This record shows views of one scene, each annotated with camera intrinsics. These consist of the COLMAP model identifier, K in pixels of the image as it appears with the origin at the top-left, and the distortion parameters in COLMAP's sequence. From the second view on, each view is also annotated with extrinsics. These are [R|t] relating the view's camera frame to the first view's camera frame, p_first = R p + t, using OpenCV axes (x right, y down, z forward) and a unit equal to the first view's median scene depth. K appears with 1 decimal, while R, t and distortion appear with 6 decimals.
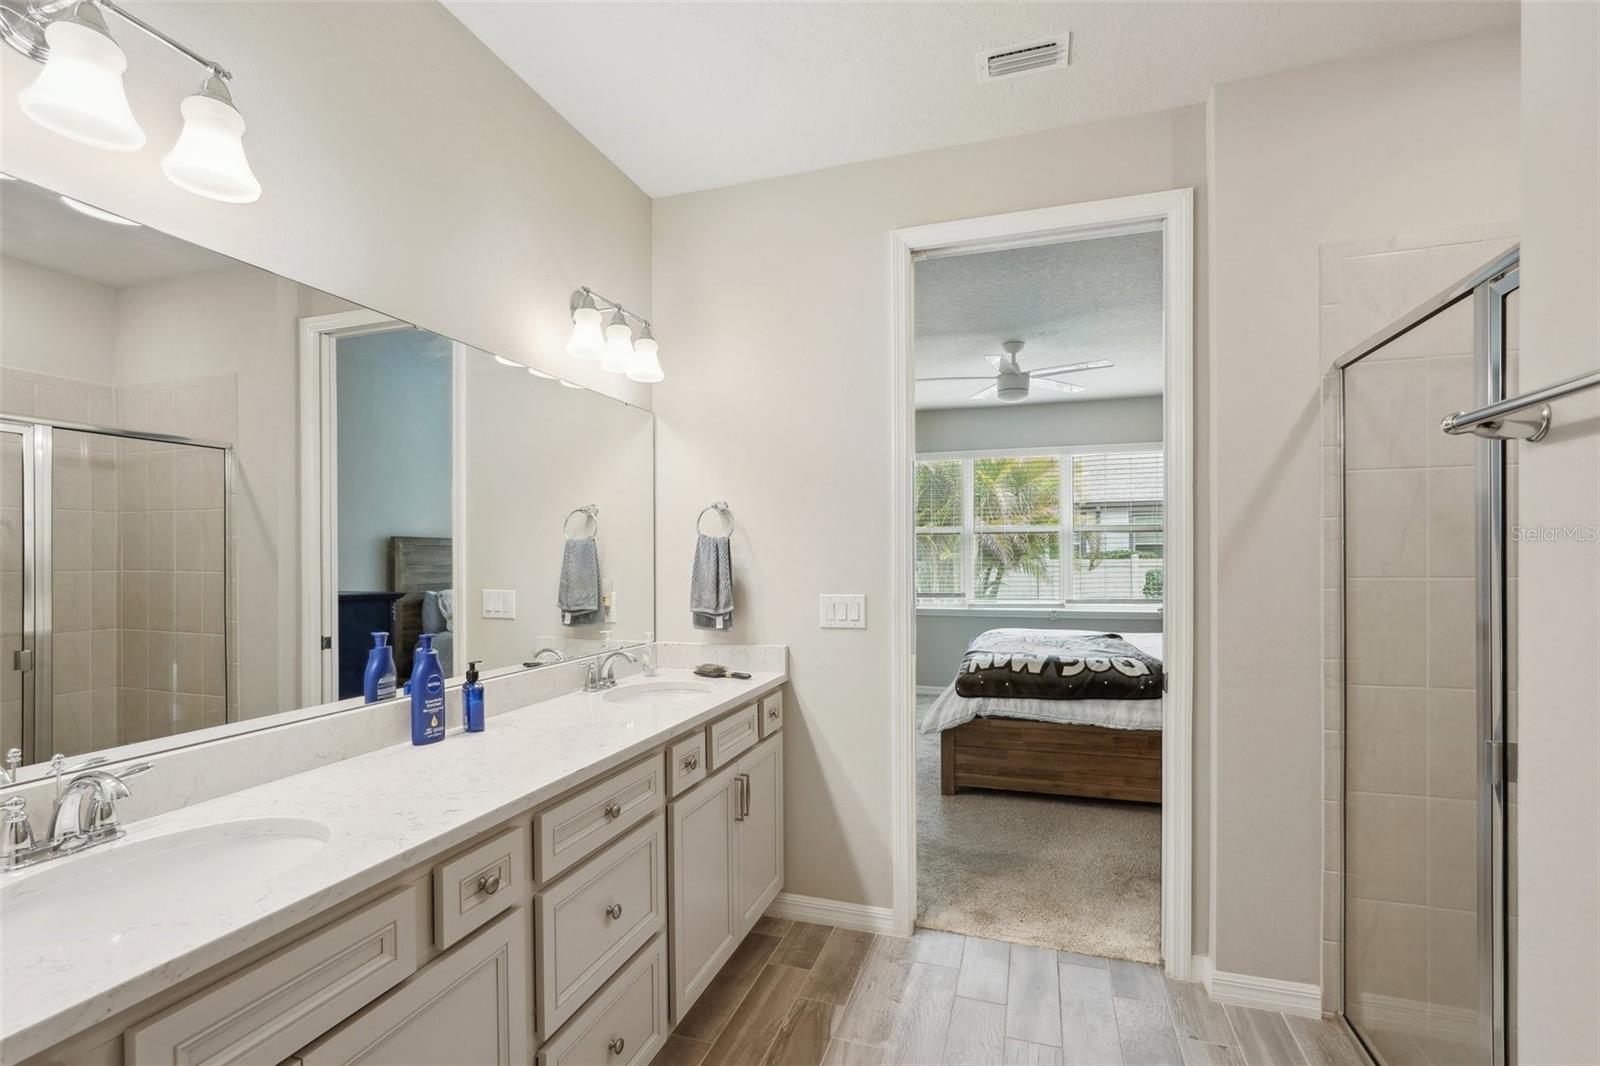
lens RADIAL K [[711.5, 0, 780.8], [0, 711.5, 558.0], [0, 0, 1]] dist [0.000648, 0.000201]
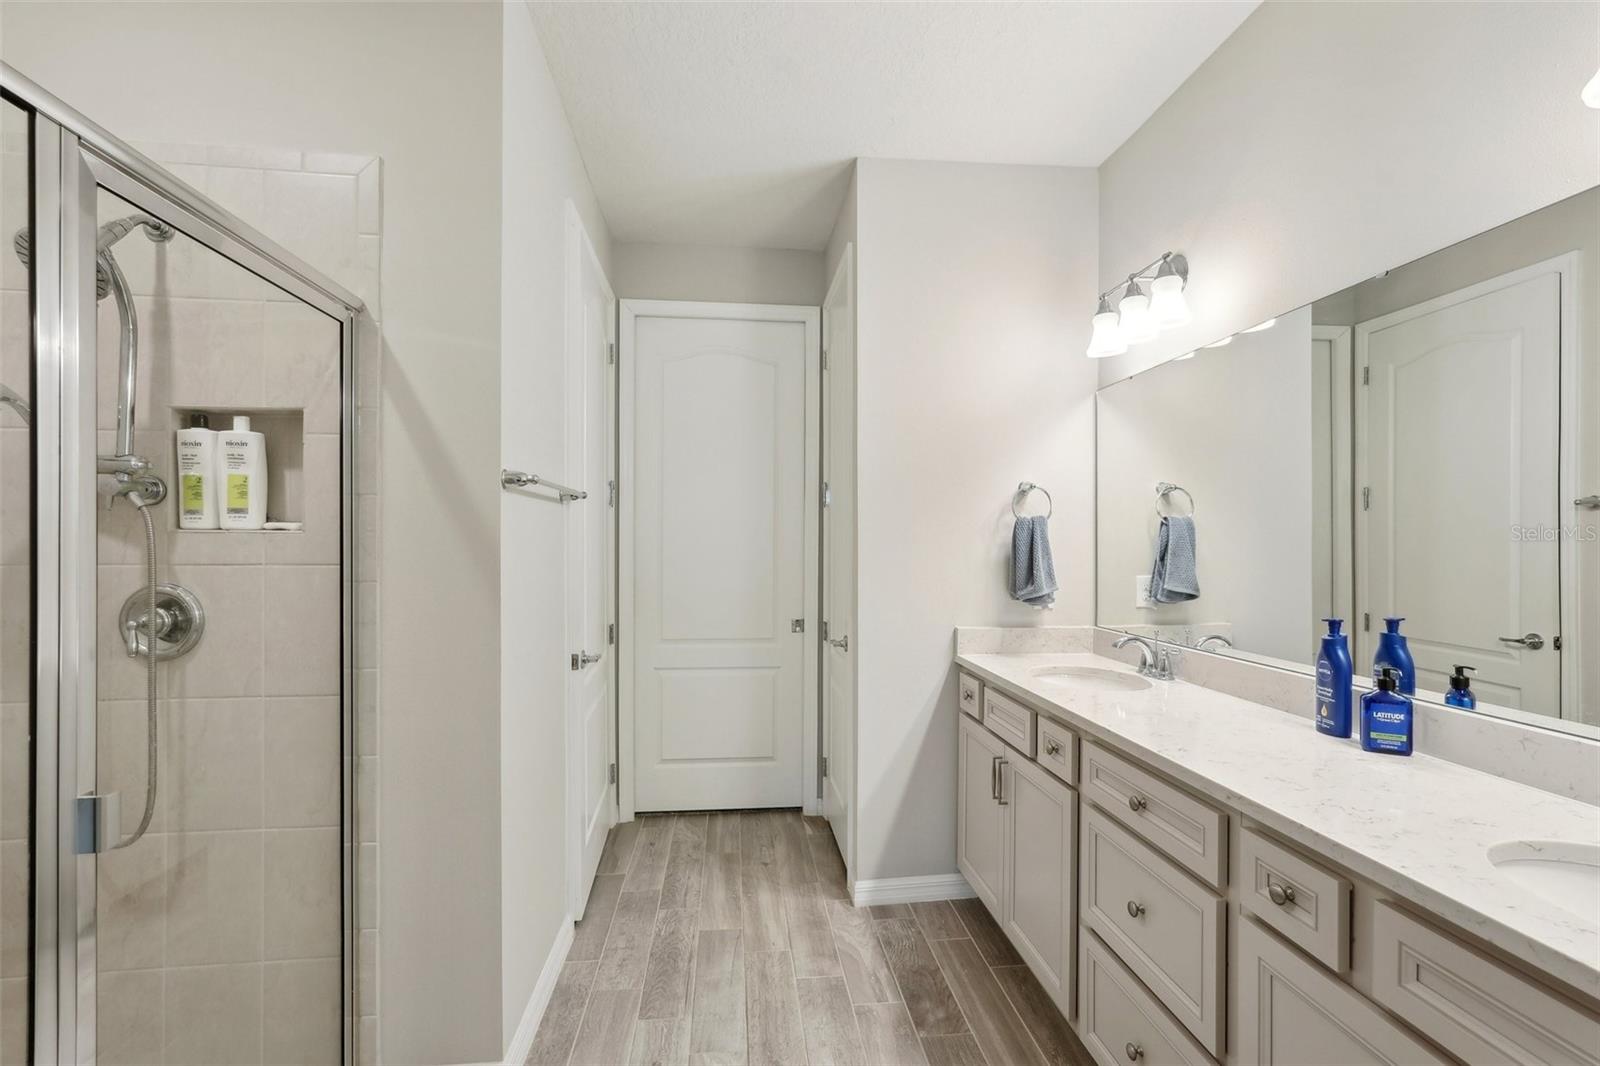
lens RADIAL K [[728.6, 0, 800.0], [0, 728.6, 533.0], [0, 0, 1]] dist [-0.012265, 0.000294]
pose [[-0.903705, -0.001396, -0.428153, 0.338067], [0.002669, 0.999957, -0.008894, 0.002038], [0.428147, -0.009180, -0.903663, 0.979319]]
